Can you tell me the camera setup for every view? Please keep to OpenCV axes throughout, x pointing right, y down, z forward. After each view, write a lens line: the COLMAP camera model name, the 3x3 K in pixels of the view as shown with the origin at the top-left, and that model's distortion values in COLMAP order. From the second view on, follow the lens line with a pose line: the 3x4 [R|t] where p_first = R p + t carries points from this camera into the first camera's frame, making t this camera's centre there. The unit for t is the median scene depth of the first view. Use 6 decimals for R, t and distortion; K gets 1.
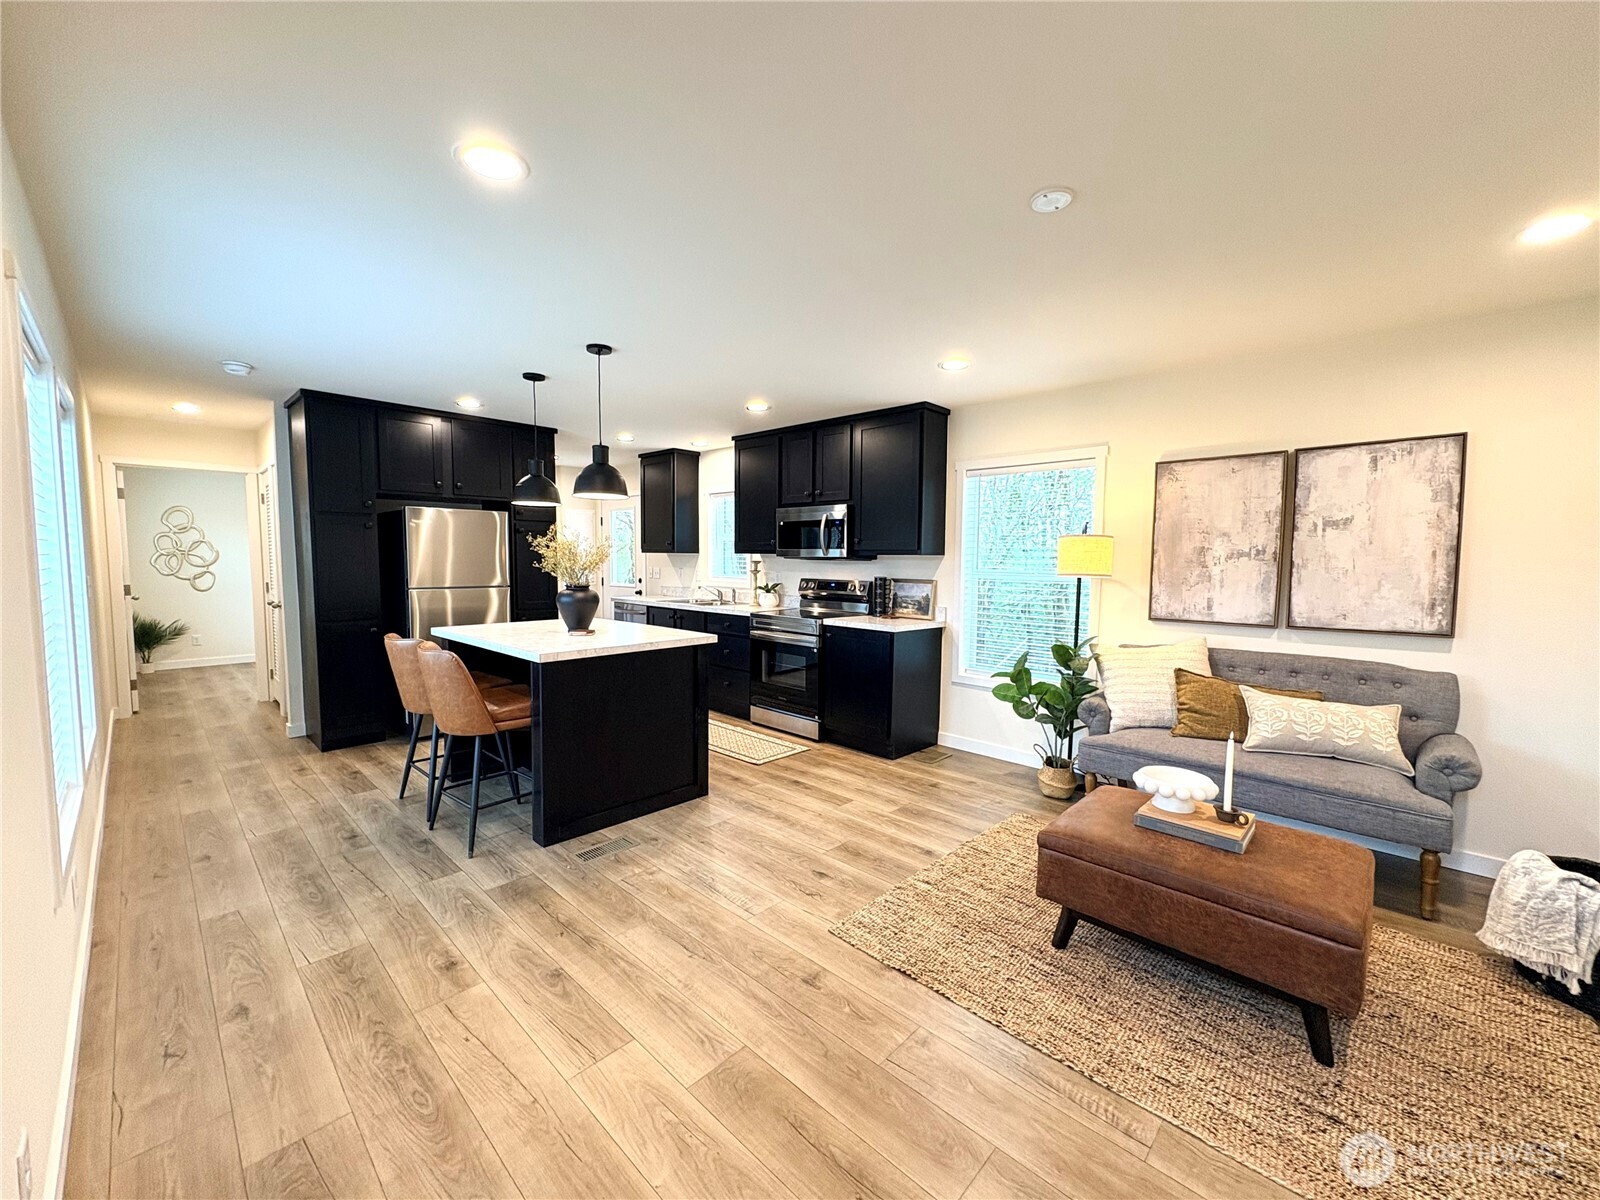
lens RADIAL K [[639.3, 0, 804.4], [0, 639.3, 601.4], [0, 0, 1]] dist [0.000248, -0.000048]
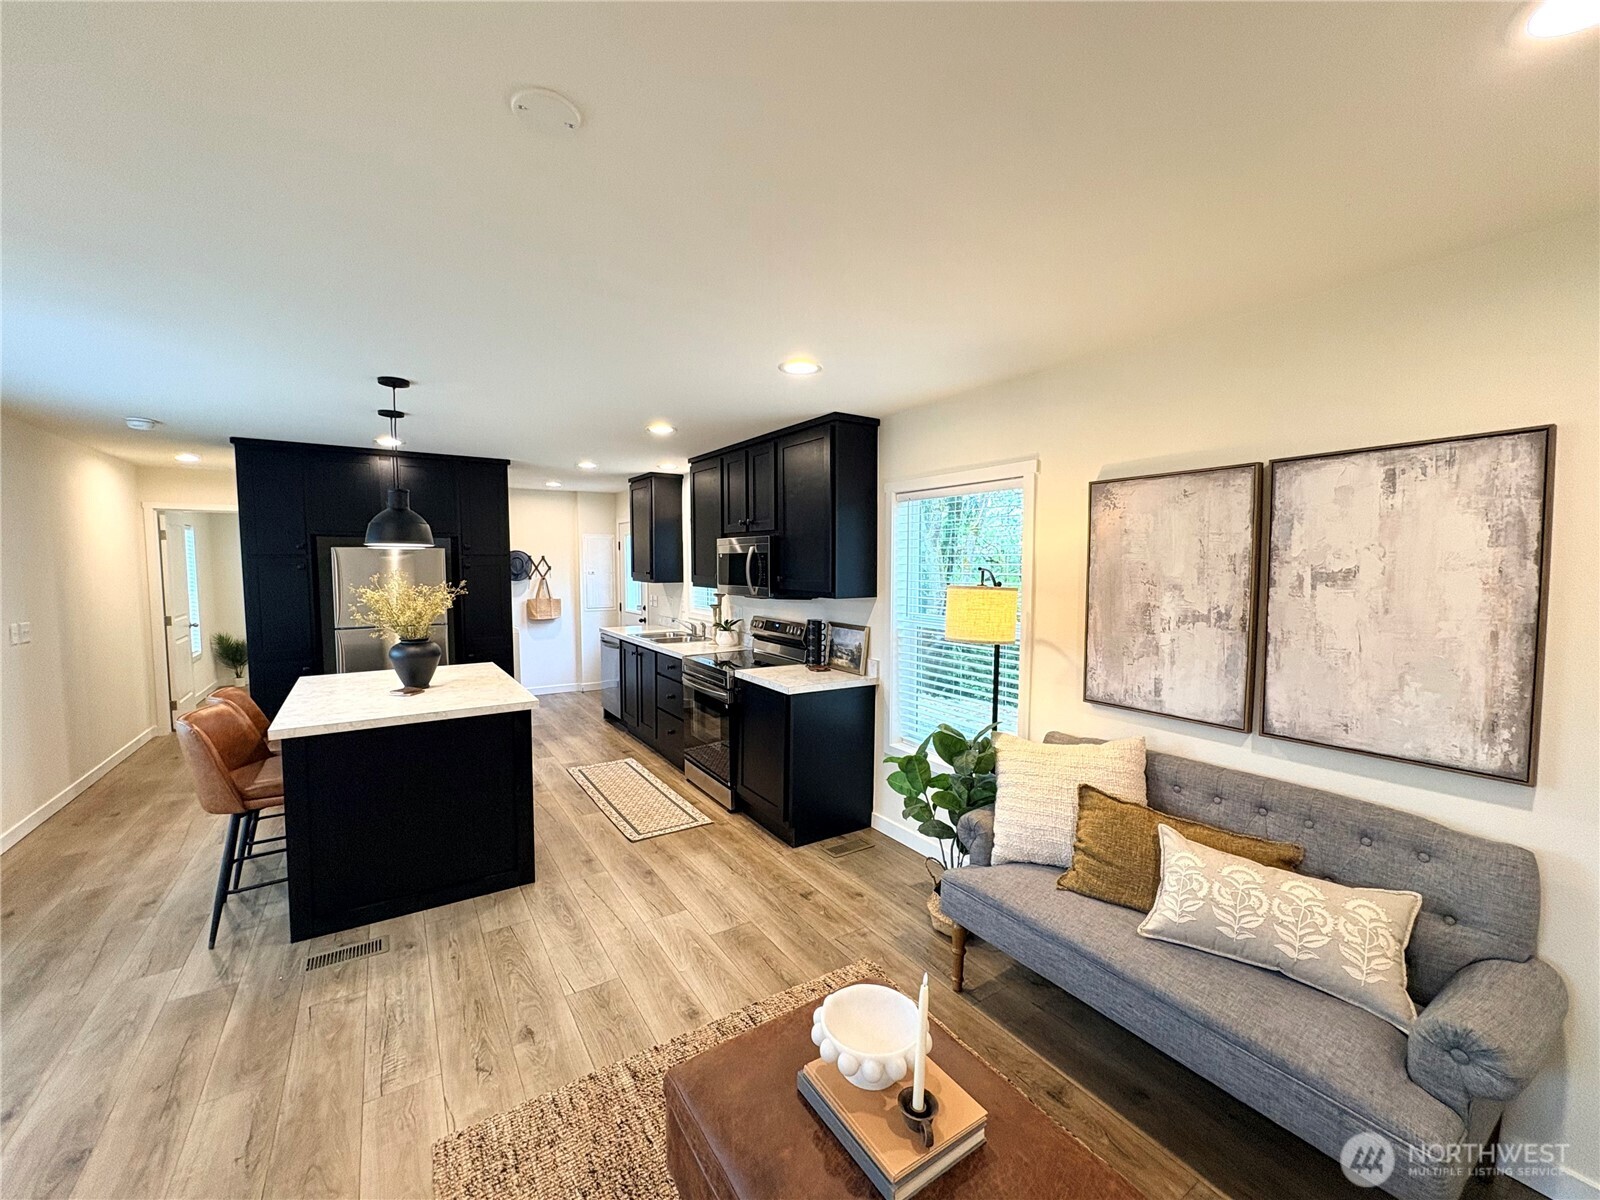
lens RADIAL K [[639.3, 0, 805.2], [0, 639.3, 602.0], [0, 0, 1]] dist [0.000248, -0.000048]
pose [[0.973716, 0.006628, -0.227669, 0.361566], [-0.008222, 0.999948, -0.006054, -0.068594], [0.227617, 0.007767, 0.973720, 0.209952]]
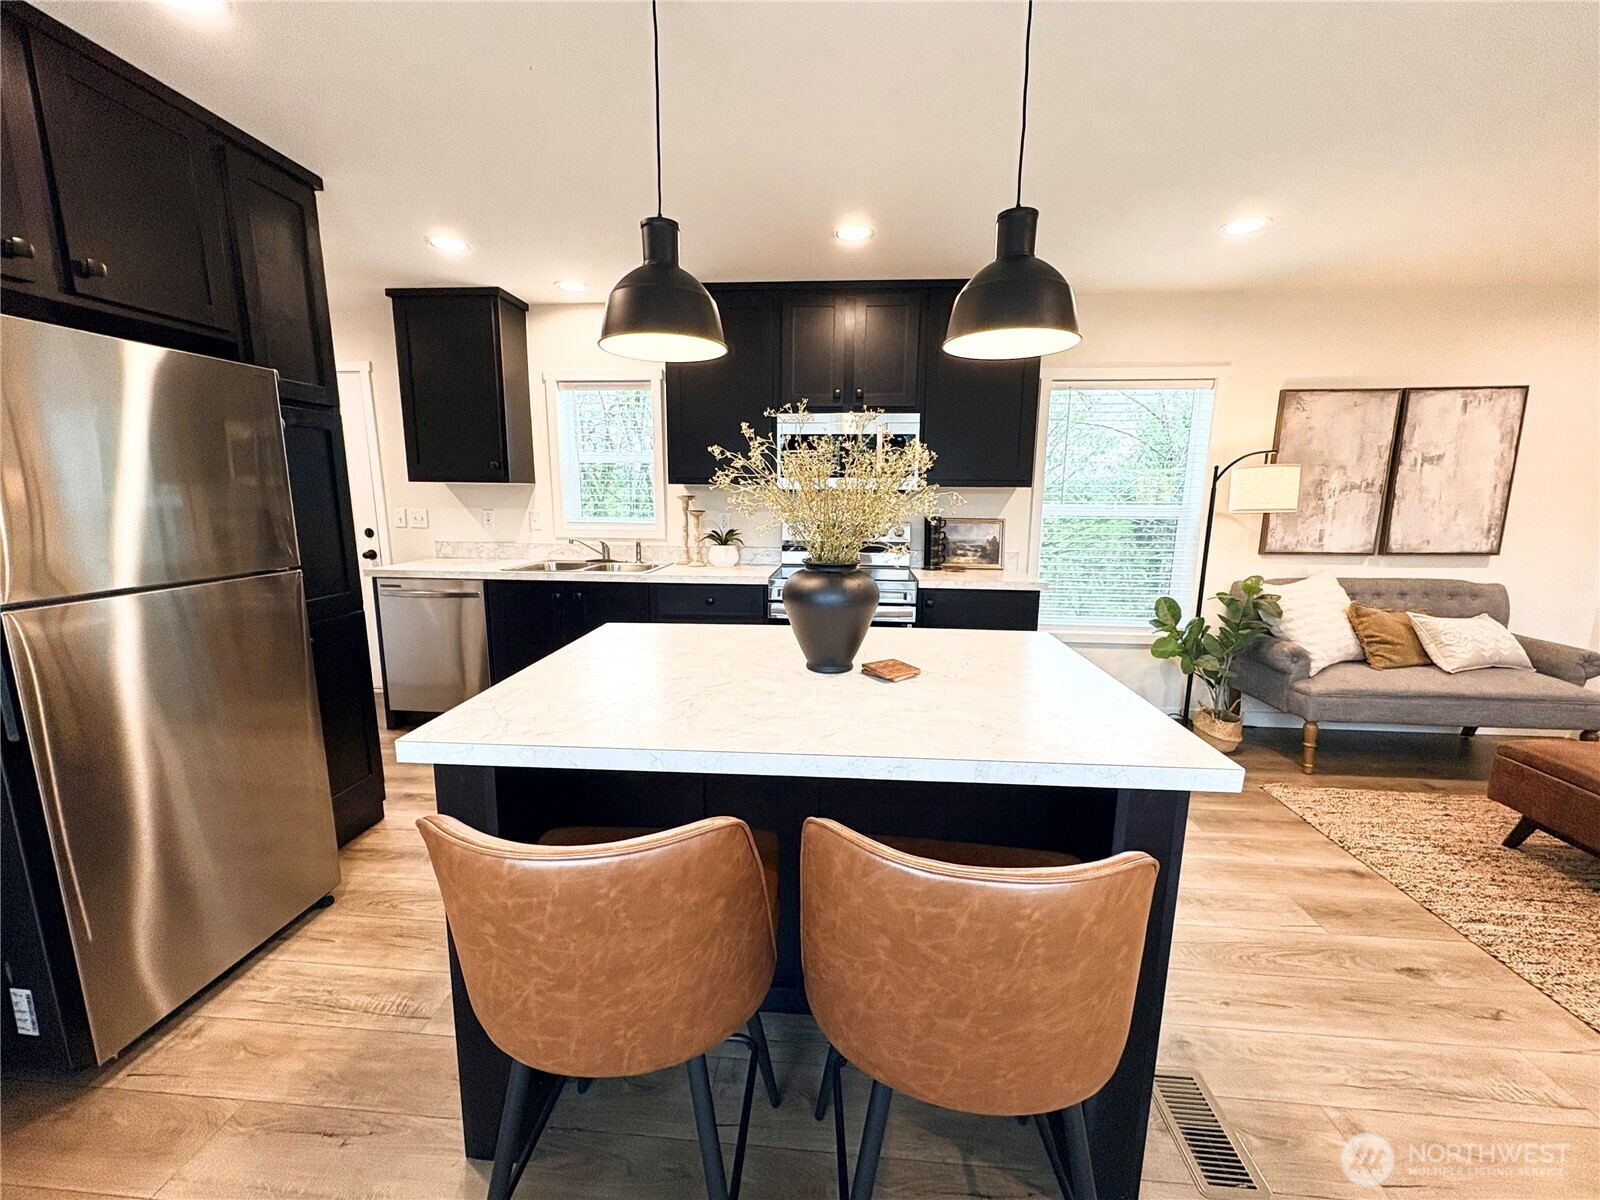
lens RADIAL K [[639.3, 0, 803.7], [0, 639.3, 600.6], [0, 0, 1]] dist [0.000248, -0.000048]
pose [[0.777869, -0.109768, 0.618766, -0.569228], [0.043576, 0.991678, 0.121141, -0.045738], [-0.626914, -0.067269, 0.776179, 0.614497]]
